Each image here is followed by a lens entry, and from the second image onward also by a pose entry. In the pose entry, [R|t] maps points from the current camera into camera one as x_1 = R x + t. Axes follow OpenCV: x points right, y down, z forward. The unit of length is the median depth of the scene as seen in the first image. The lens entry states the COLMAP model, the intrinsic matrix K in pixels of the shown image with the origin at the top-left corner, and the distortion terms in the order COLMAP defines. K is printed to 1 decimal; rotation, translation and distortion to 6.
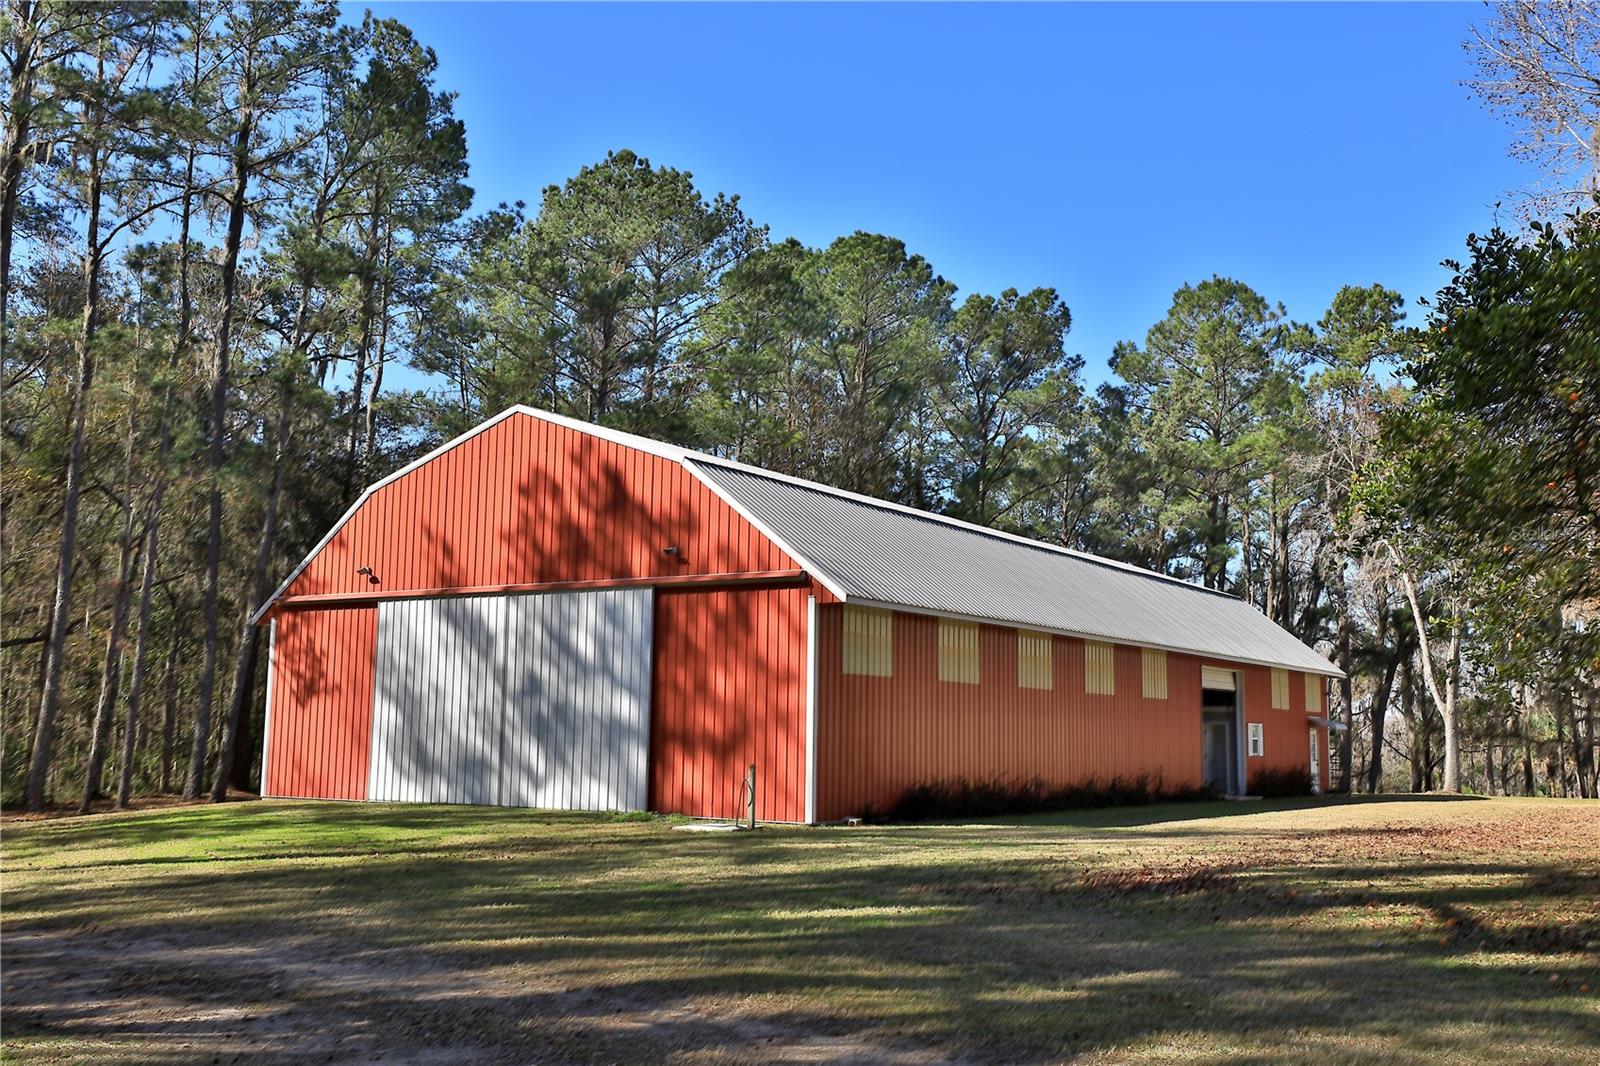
lens RADIAL K [[1582.4, 0, 800.0], [0, 1582.4, 533.0], [0, 0, 1]] dist [0.001940, 0.008941]
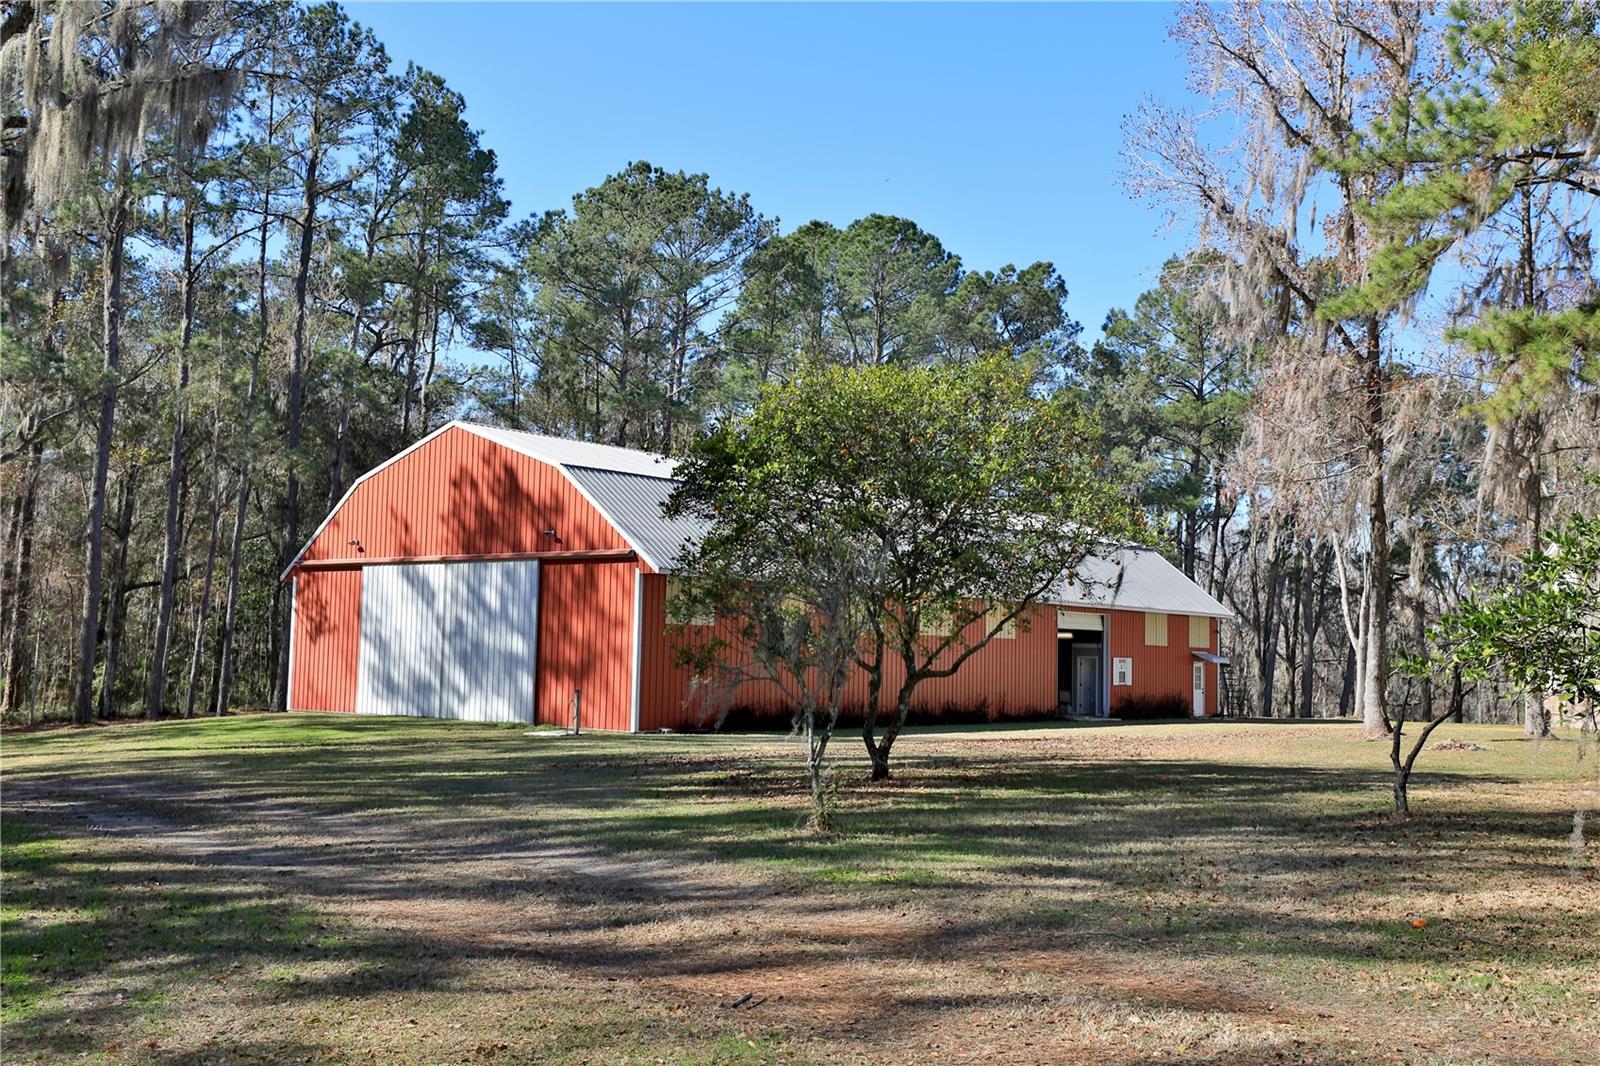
lens RADIAL K [[1582.4, 0, 800.0], [0, 1582.4, 533.0], [0, 0, 1]] dist [0.001940, 0.008941]
pose [[0.995206, -0.000078, -0.097805, 0.144167], [0.004629, 0.998917, 0.046299, -0.027547], [0.097696, -0.046530, 0.994128, -0.188878]]
